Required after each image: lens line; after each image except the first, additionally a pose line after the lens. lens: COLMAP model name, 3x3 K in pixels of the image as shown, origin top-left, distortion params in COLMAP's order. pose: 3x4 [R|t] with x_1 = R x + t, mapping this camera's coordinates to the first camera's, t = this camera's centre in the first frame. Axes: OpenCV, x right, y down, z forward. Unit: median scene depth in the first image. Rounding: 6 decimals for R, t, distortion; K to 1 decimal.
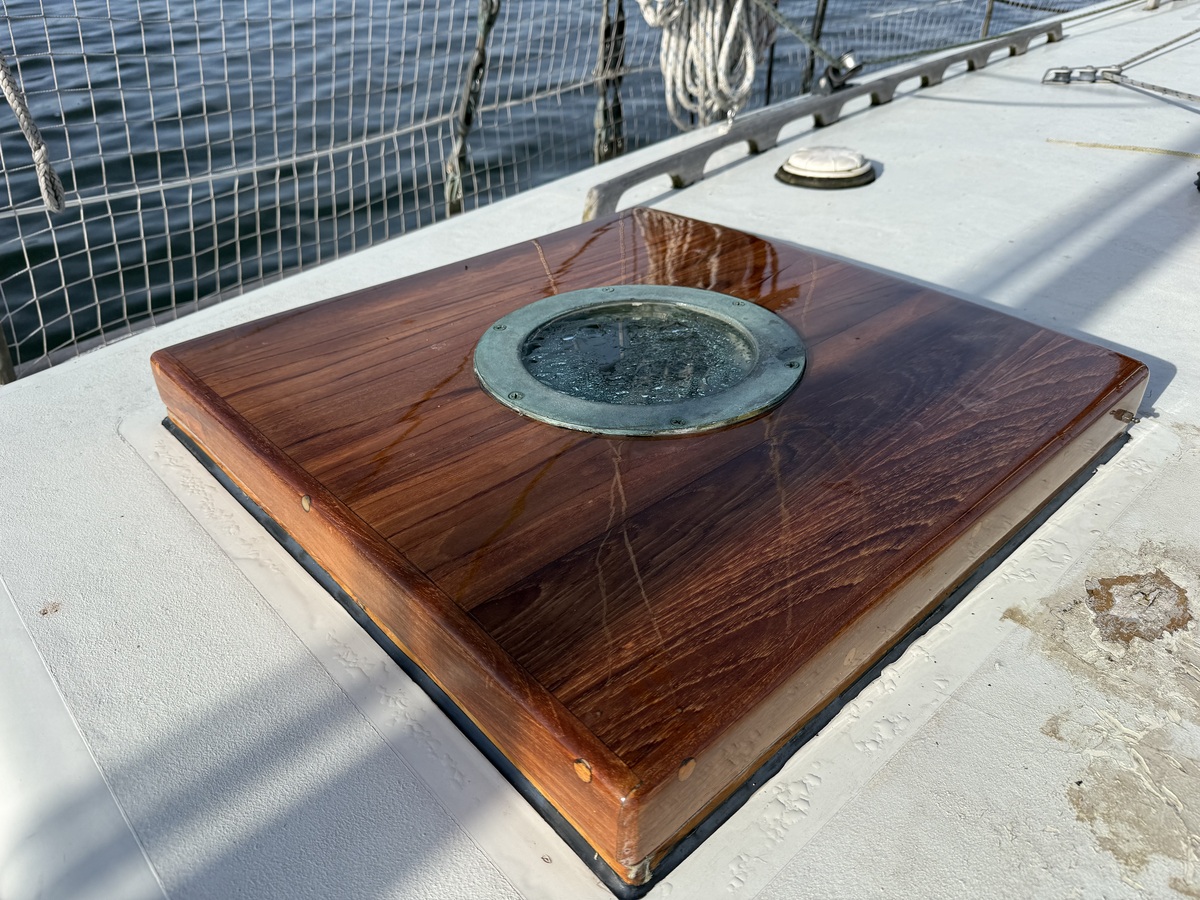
lens RADIAL K [[851.5, 0, 595.3], [0, 851.5, 450.8], [0, 0, 1]] dist [0.117637, -0.105793]
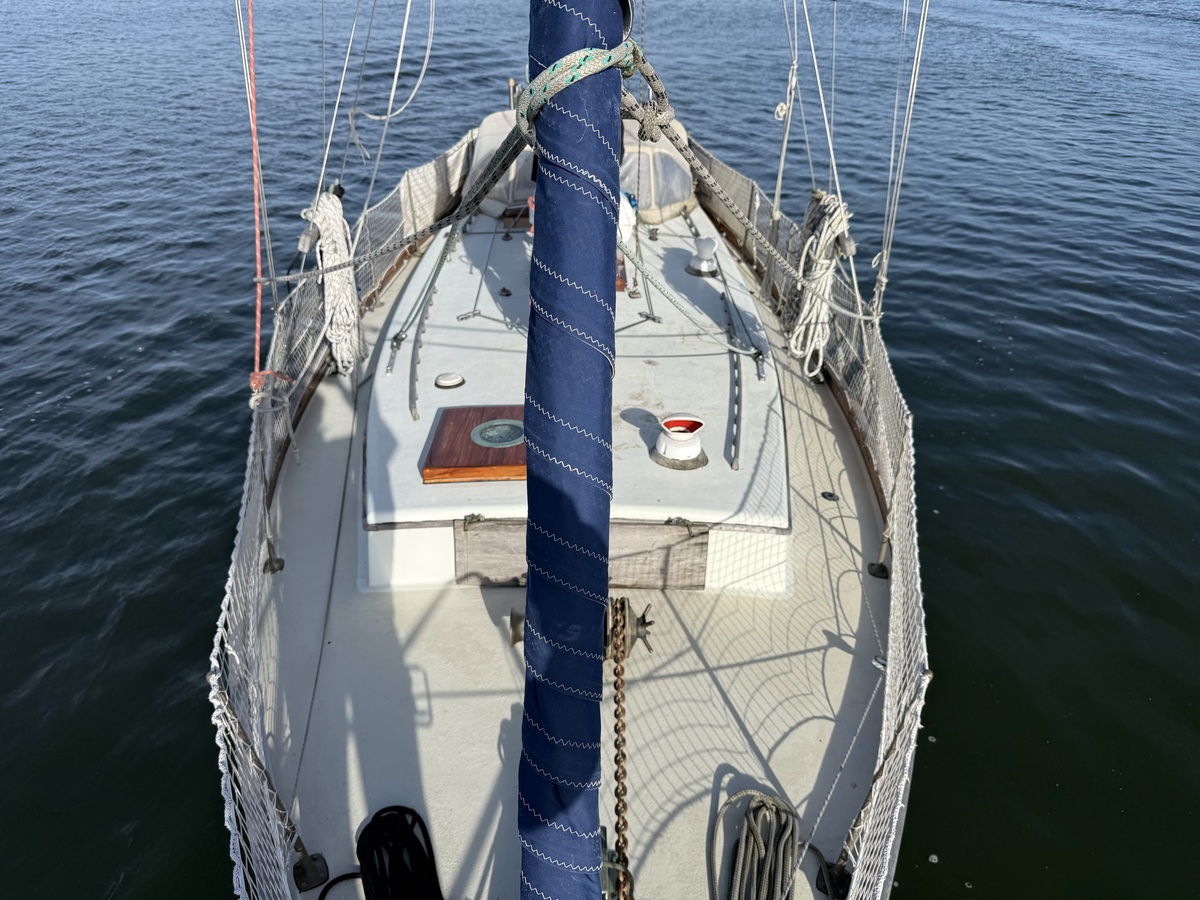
lens RADIAL K [[851.5, 0, 595.3], [0, 851.5, 450.8], [0, 0, 1]] dist [0.117637, -0.105793]
pose [[0.655152, -0.343919, 0.672678, -3.303718], [0.416813, 0.907150, 0.057845, -0.086834], [-0.630114, 0.242484, 0.737671, -3.363795]]
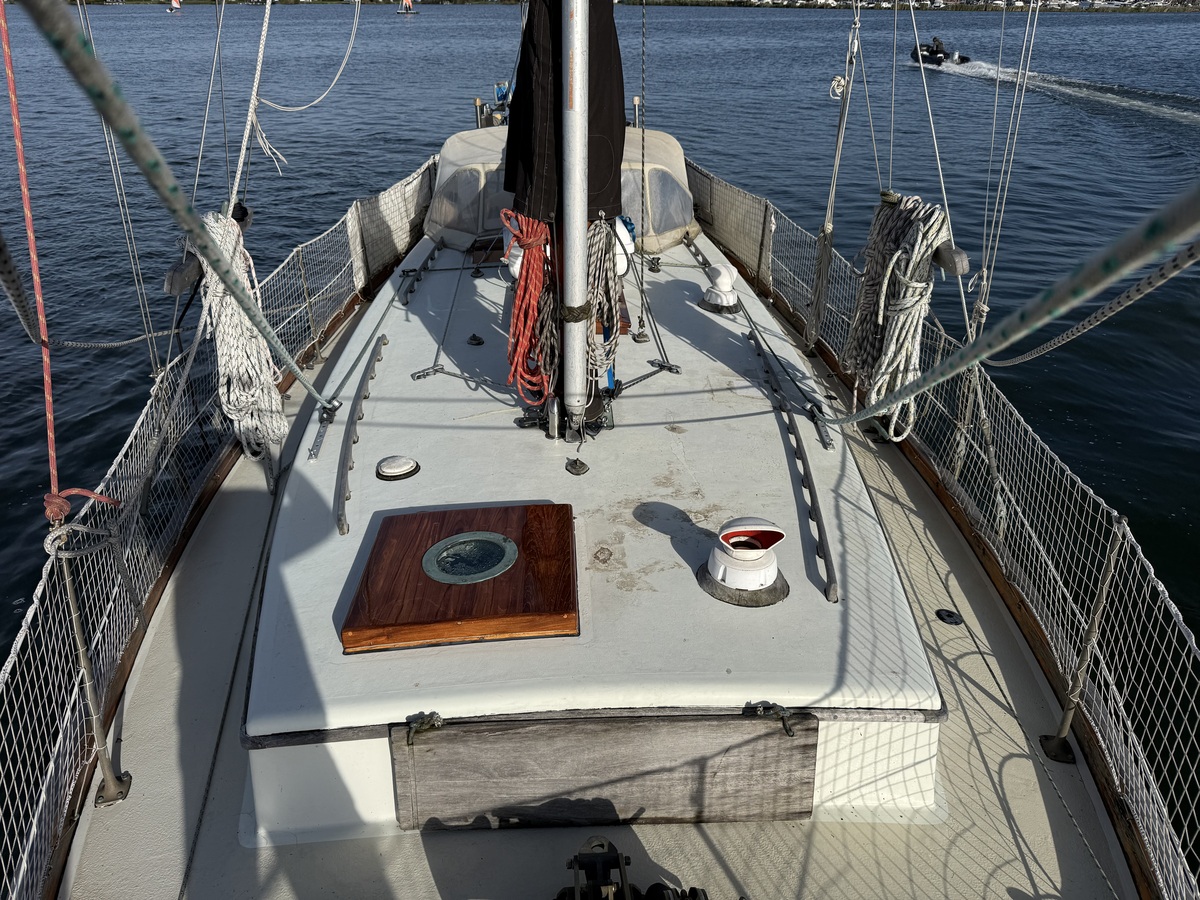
lens RADIAL K [[841.1, 0, 599.9], [0, 841.1, 454.7], [0, 0, 1]] dist [0.117901, -0.200217]
pose [[0.623452, -0.339424, 0.704343, -1.966303], [0.449367, 0.892757, 0.032462, -0.377897], [-0.639826, 0.296270, 0.709117, -1.933795]]
